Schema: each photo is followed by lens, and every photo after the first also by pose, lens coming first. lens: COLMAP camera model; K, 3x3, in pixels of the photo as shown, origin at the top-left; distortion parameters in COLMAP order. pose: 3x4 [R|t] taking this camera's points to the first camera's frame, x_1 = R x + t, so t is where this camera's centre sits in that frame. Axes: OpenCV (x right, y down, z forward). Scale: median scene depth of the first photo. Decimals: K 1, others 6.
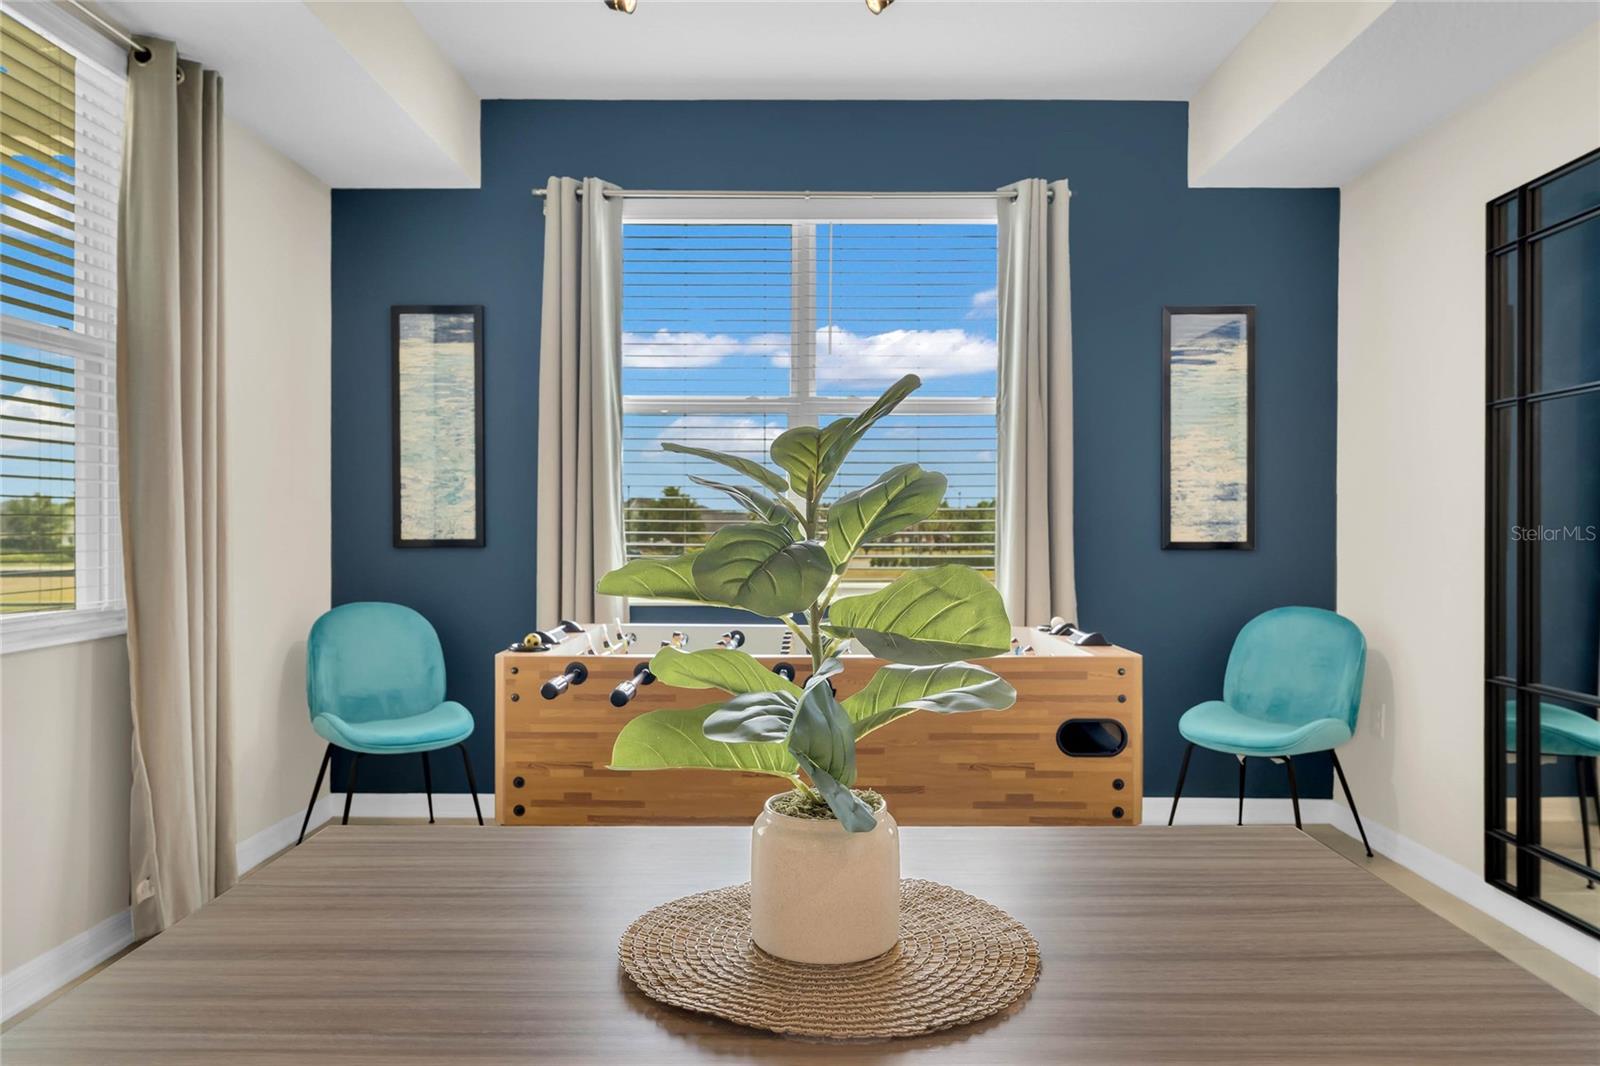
lens RADIAL K [[1050.3, 0, 807.0], [0, 1050.3, 518.1], [0, 0, 1]] dist [-0.004474, 0.000216]
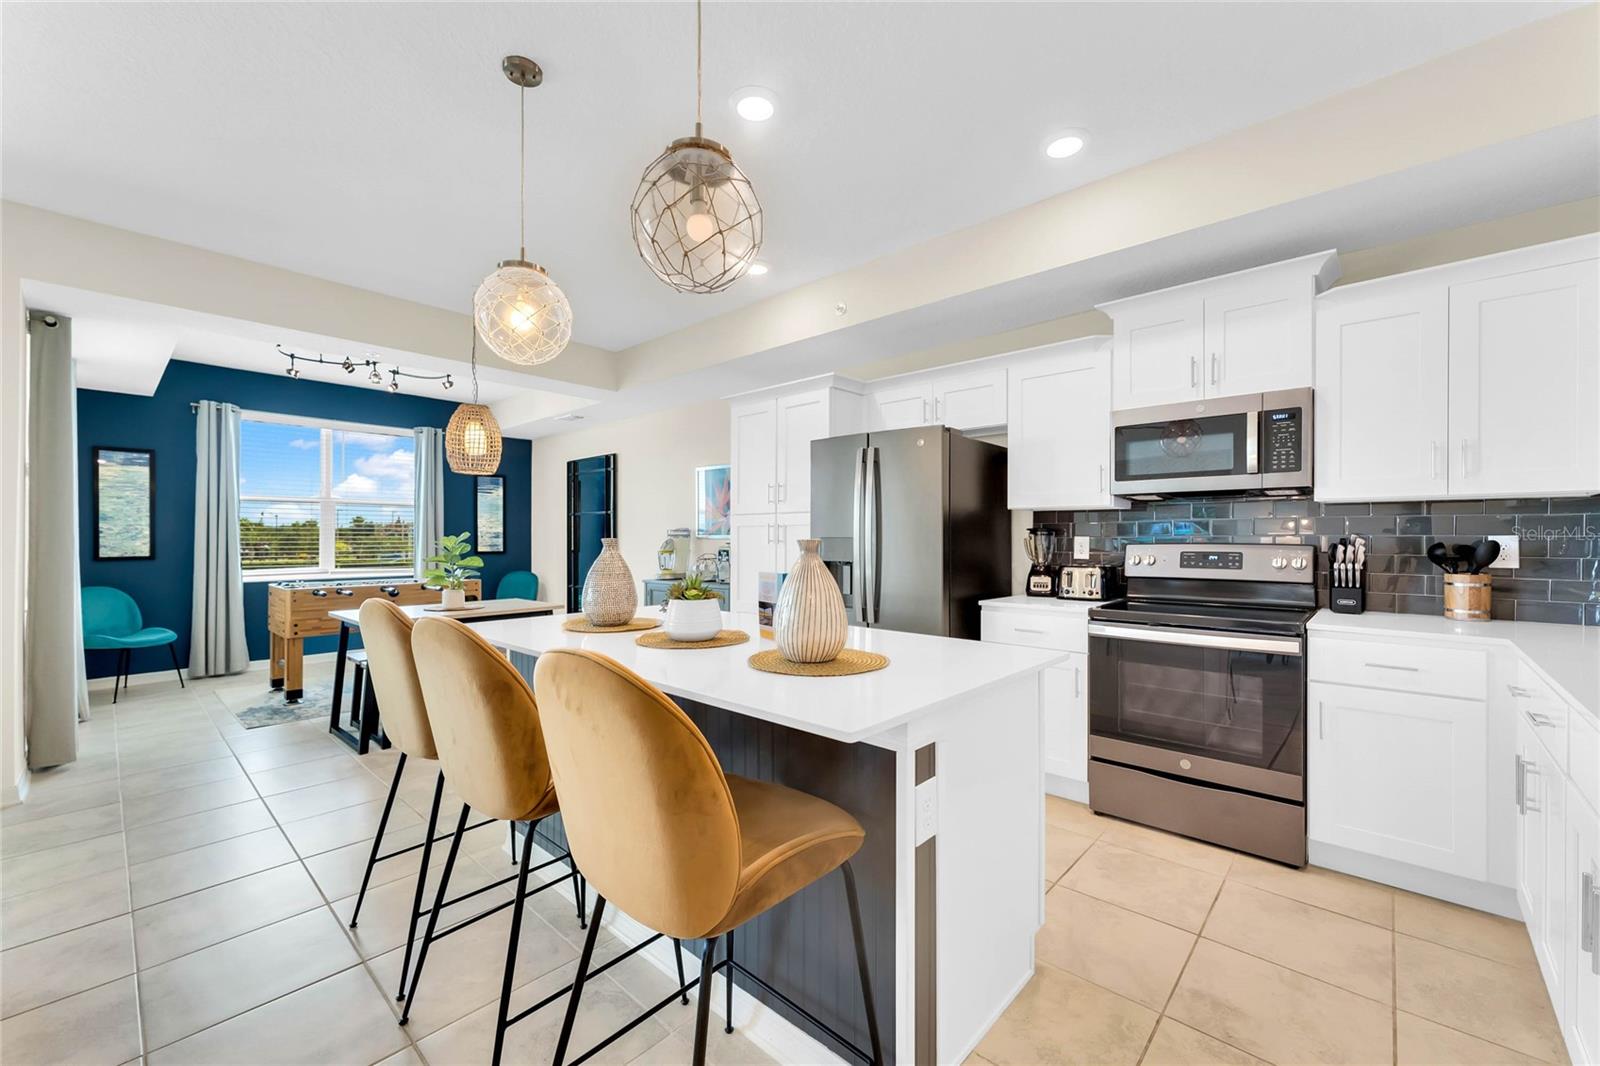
lens RADIAL K [[647.1, 0, 791.7], [0, 647.1, 543.6], [0, 0, 1]] dist [-0.000157, -0.000207]
pose [[0.673696, -0.008466, 0.738960, -0.414500], [-0.000893, 0.999924, 0.012269, -0.024515], [-0.739008, -0.008925, 0.673637, -0.907307]]
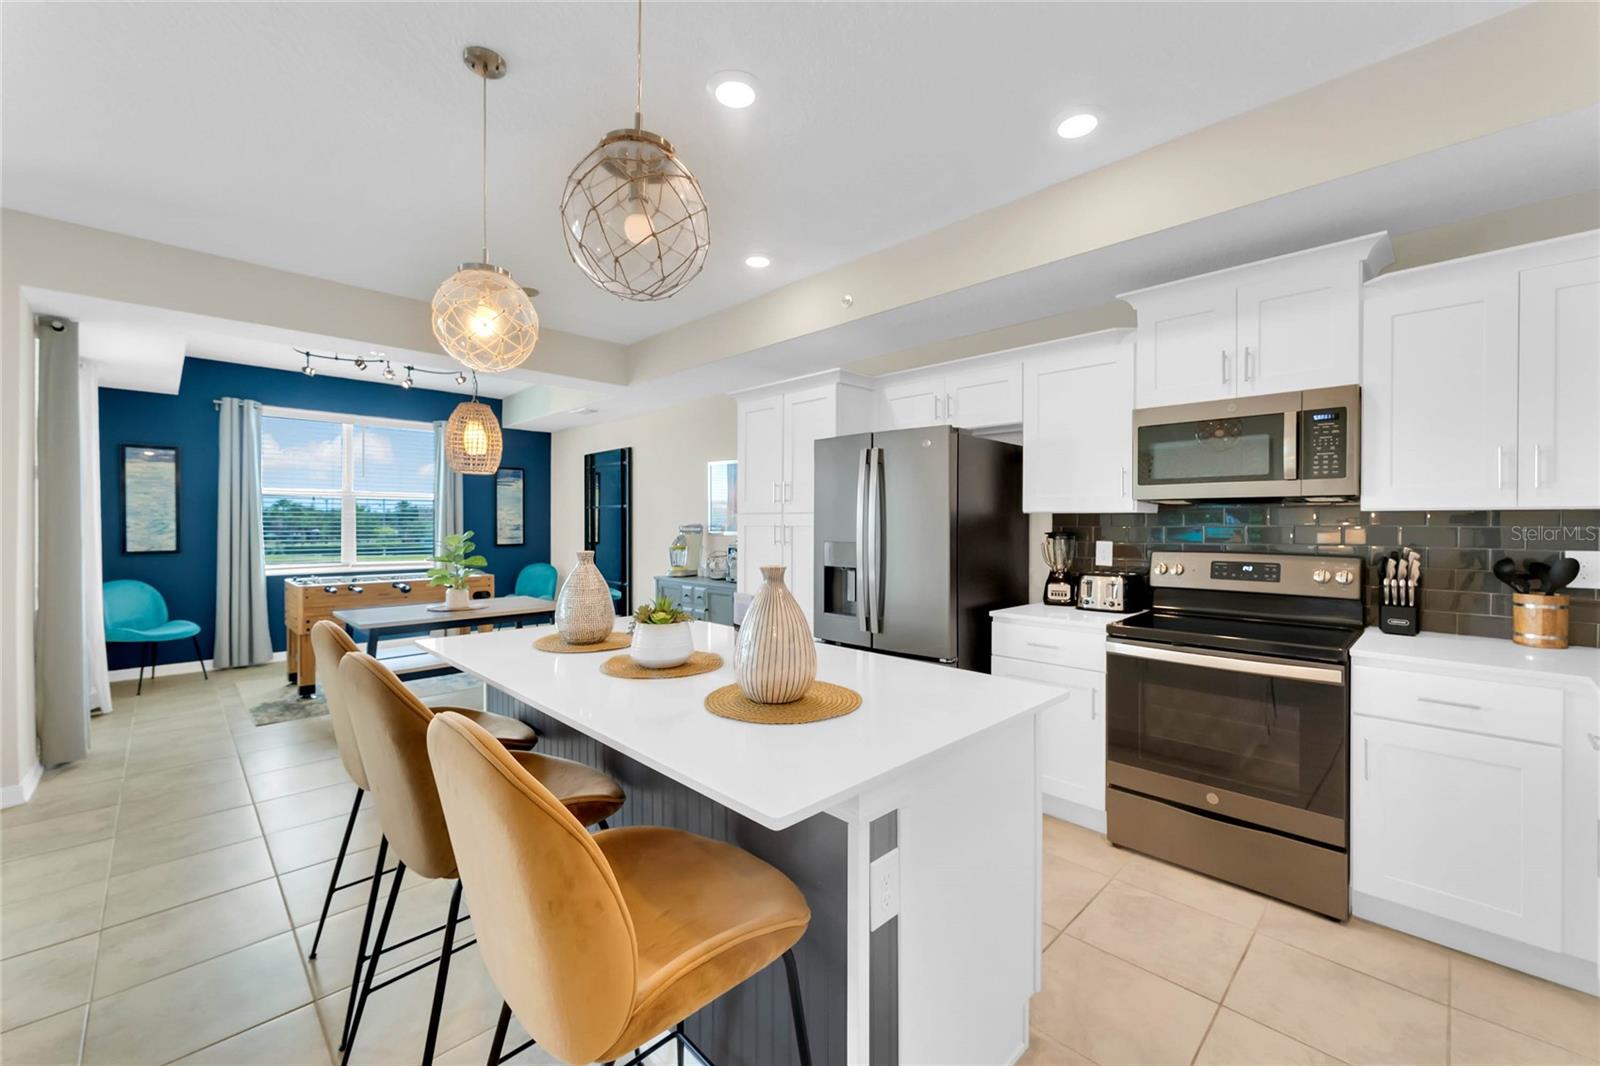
lens RADIAL K [[647.1, 0, 794.4], [0, 647.1, 527.1], [0, 0, 1]] dist [-0.000157, -0.000207]
pose [[0.710763, -0.005634, 0.703409, -0.350798], [-0.004154, 0.999917, 0.012207, -0.052465], [-0.703420, -0.011598, 0.710680, -0.913071]]
